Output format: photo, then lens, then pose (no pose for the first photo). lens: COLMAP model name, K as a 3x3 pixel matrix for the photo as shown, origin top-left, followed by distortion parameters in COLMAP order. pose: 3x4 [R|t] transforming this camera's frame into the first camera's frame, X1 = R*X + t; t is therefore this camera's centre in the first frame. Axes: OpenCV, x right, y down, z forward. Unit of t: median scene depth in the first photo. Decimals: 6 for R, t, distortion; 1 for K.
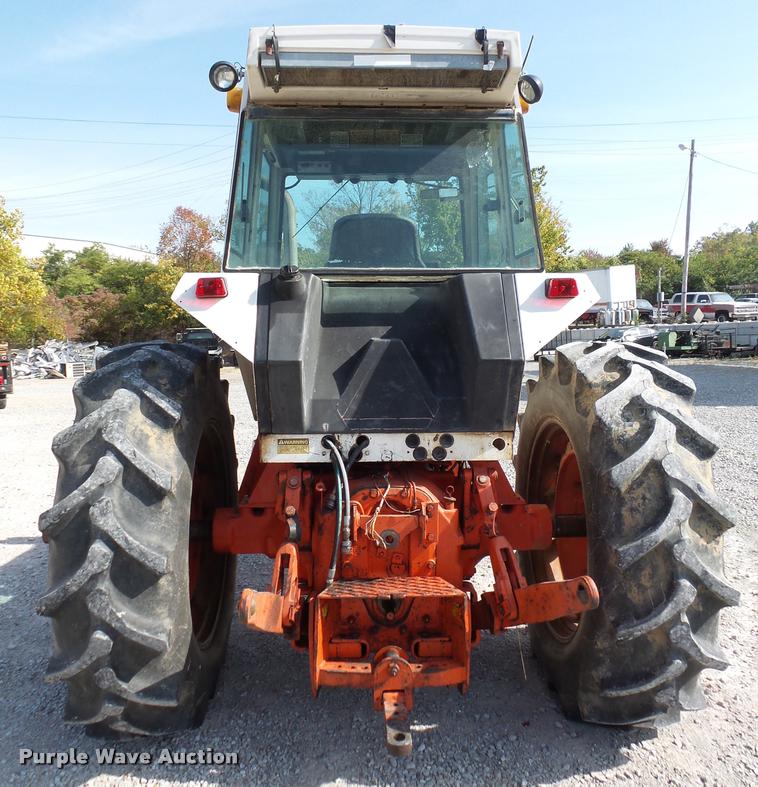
lens RADIAL K [[671.5, 0, 379.0], [0, 671.5, 393.5], [0, 0, 1]] dist [0.015984, -0.003229]
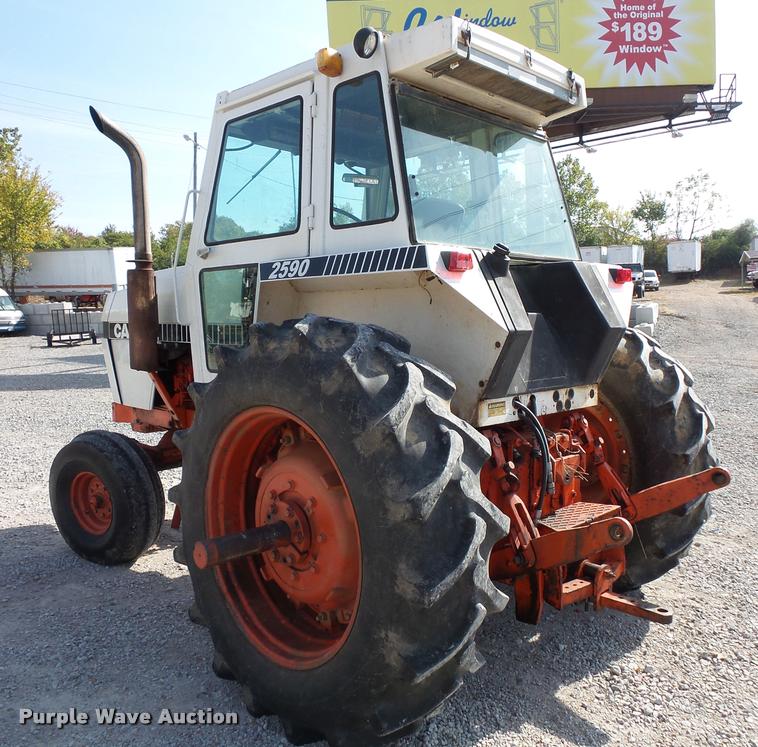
lens RADIAL K [[693.8, 0, 379.0], [0, 693.8, 373.5], [0, 0, 1]] dist [0.013197, -0.001856]
pose [[0.728985, -0.055551, 0.682272, -1.039507], [0.061515, 0.997985, 0.015531, -0.009416], [-0.681760, 0.030648, 0.730934, 0.297850]]
